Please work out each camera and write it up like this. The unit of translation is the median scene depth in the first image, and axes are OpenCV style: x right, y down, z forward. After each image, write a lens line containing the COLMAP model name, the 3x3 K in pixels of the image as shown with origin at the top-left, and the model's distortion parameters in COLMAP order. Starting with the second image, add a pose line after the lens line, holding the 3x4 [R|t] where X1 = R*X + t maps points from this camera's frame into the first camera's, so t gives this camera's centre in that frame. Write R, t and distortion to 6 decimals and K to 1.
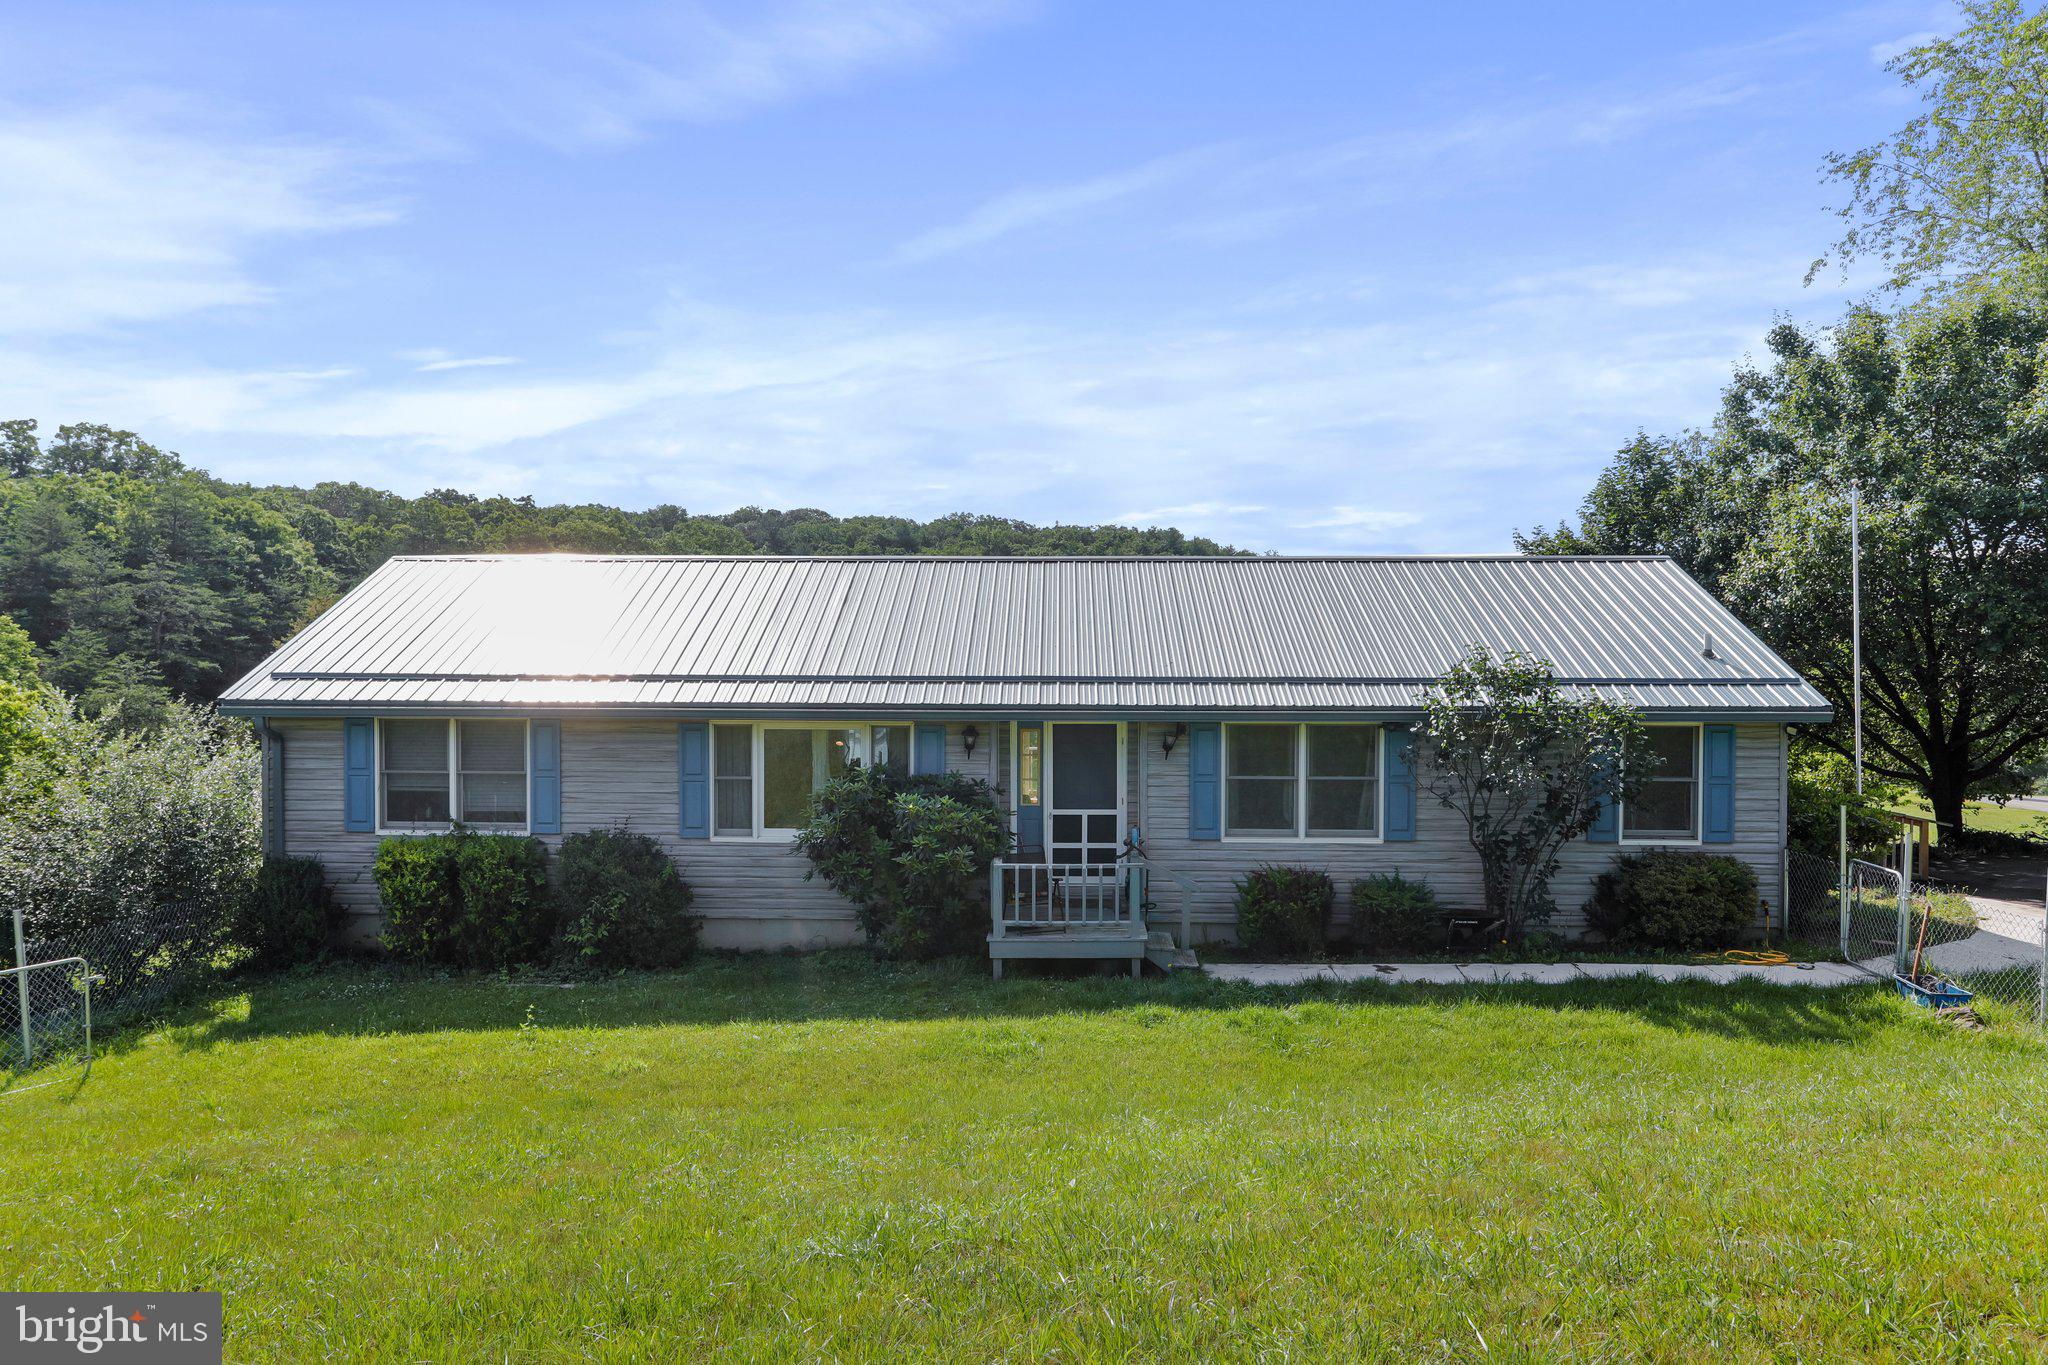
lens RADIAL K [[1482.8, 0, 1023.0], [0, 1482.8, 667.2], [0, 0, 1]] dist [-0.031128, 0.058699]
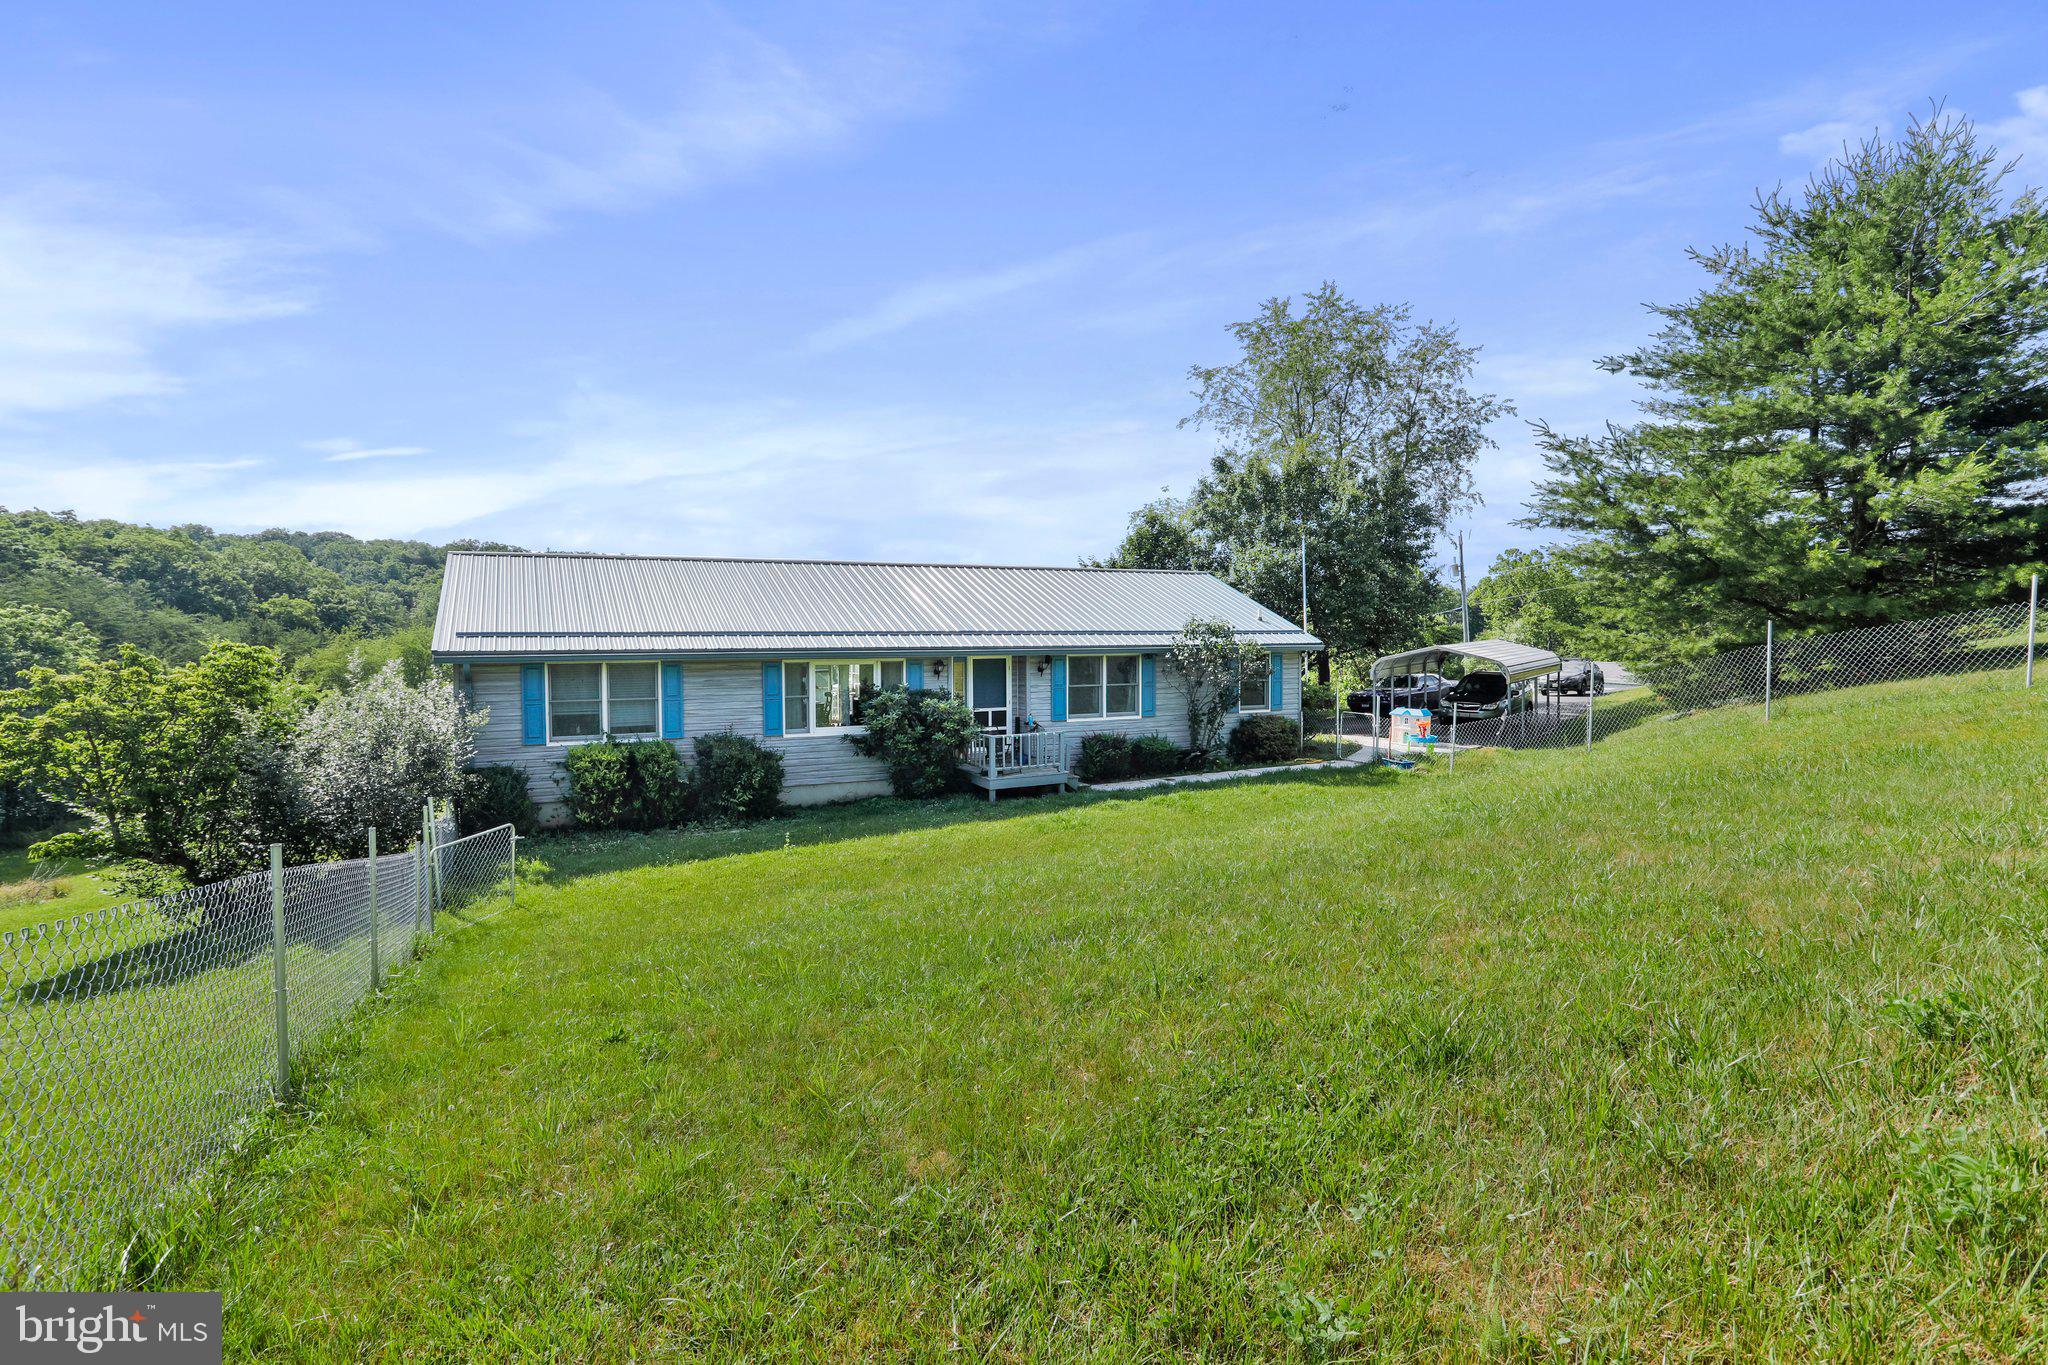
lens RADIAL K [[1002.0, 0, 1018.5], [0, 1002.0, 669.2], [0, 0, 1]] dist [-0.065304, 0.041266]
pose [[0.878109, -0.022827, 0.477916, -0.499136], [0.015688, 0.999698, 0.018925, 0.029555], [-0.478203, -0.009121, 0.878202, -0.044701]]
